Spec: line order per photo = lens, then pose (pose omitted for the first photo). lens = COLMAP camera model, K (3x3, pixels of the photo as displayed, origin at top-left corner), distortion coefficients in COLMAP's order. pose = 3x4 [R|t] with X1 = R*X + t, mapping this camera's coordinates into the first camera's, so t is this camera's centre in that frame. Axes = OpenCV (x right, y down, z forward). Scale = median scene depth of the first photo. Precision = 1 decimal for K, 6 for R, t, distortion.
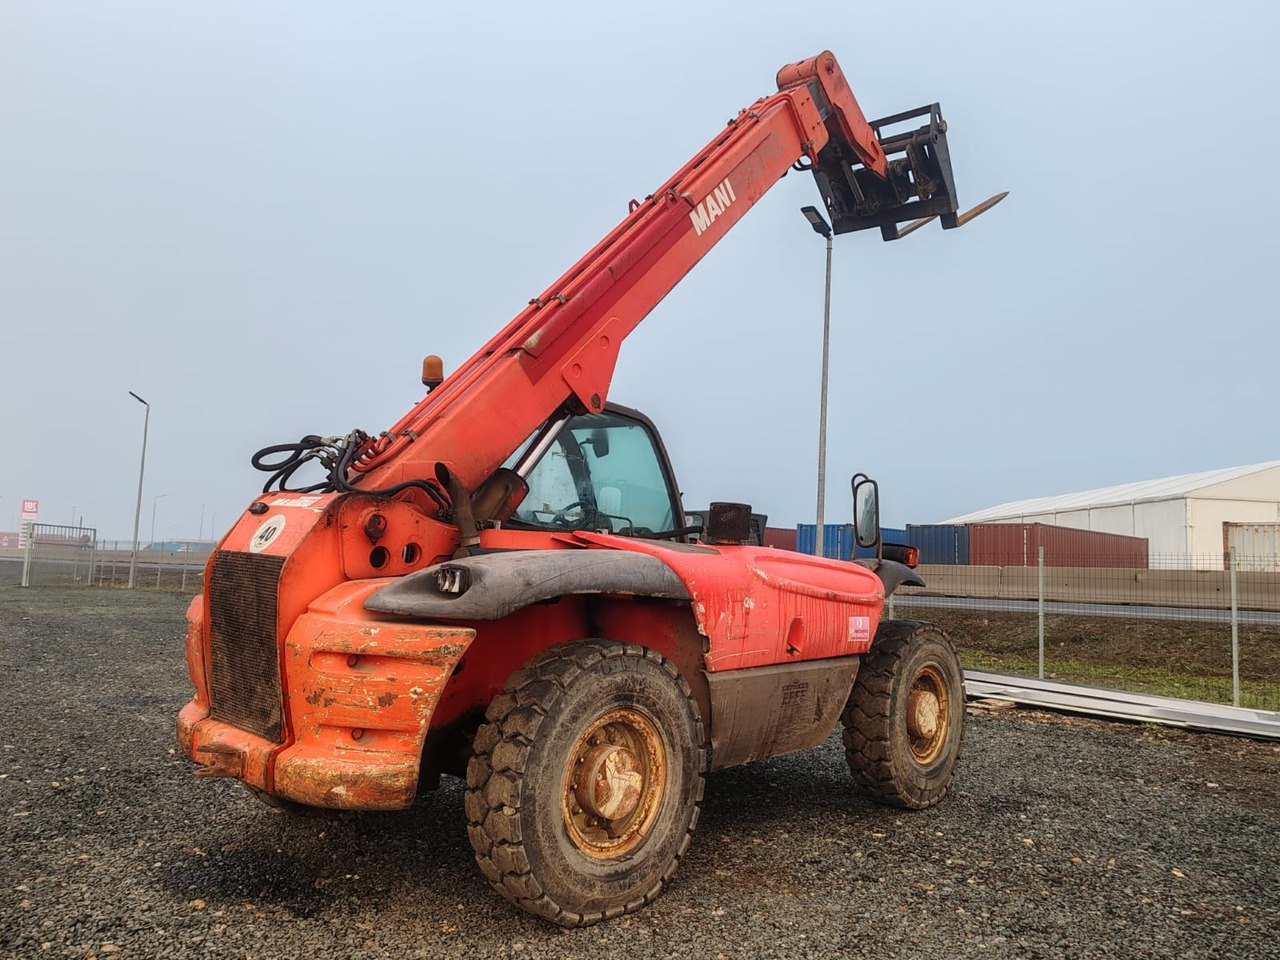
lens RADIAL K [[973.8, 0, 640.0], [0, 973.8, 480.0], [0, 0, 1]] dist [0.021974, -0.001526]
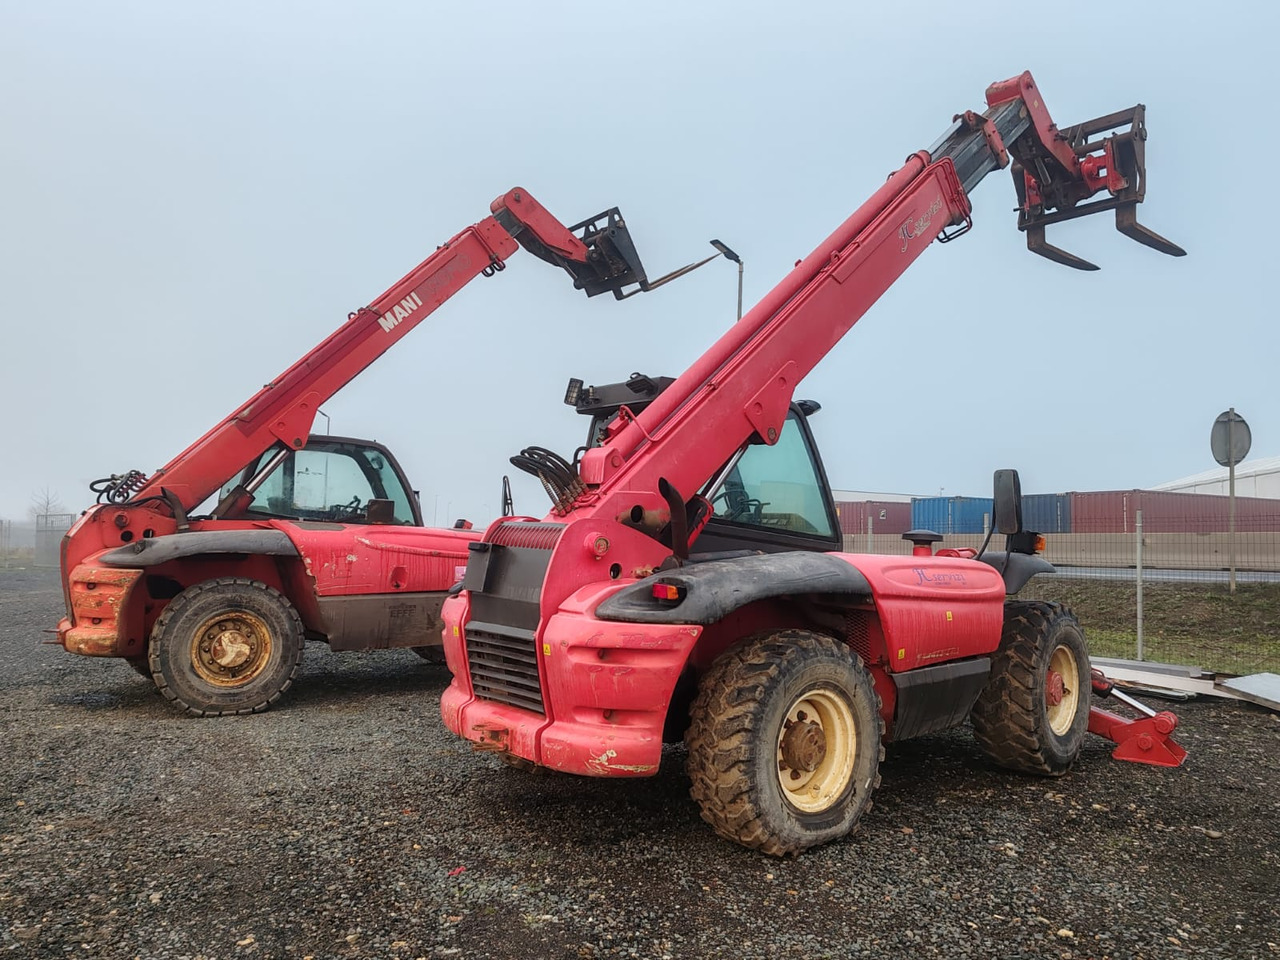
lens RADIAL K [[973.8, 0, 640.0], [0, 973.8, 480.0], [0, 0, 1]] dist [0.021974, -0.001526]
pose [[0.974921, -0.035104, -0.219765, 1.025976], [0.039958, 0.999045, 0.017677, -0.024933], [0.218934, -0.026015, 0.975393, -0.609969]]
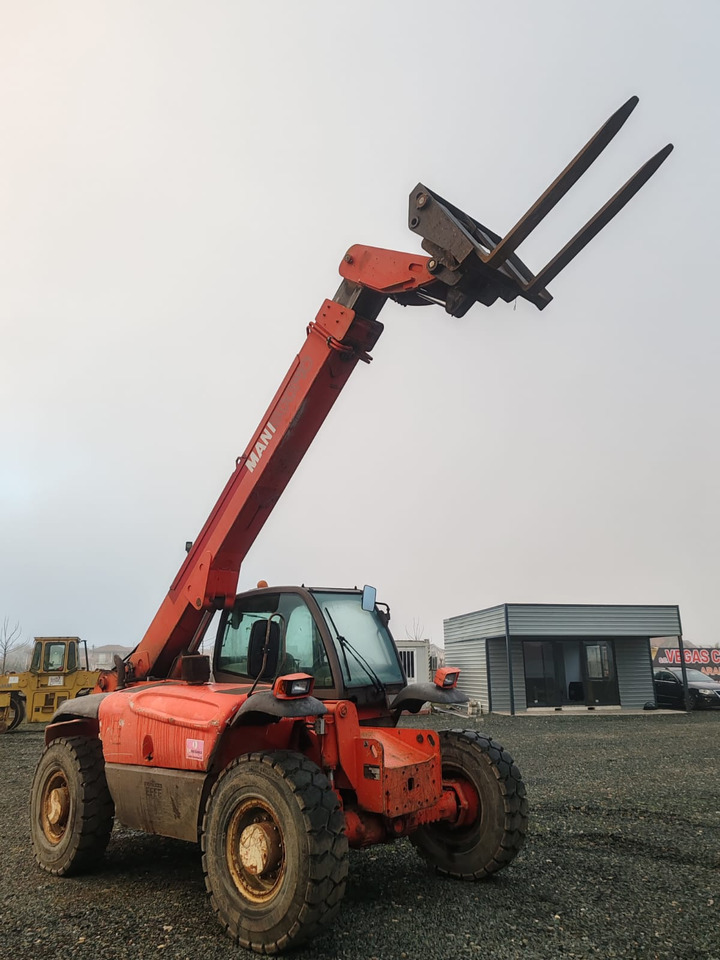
lens RADIAL K [[730.3, 0, 360.0], [0, 730.3, 480.0], [0, 0, 1]] dist [0.021974, -0.001526]
pose [[-0.022260, -0.284502, -0.958417, 1.459482], [0.103459, 0.952852, -0.285253, 0.132861], [0.994385, -0.105507, 0.008224, 1.466213]]
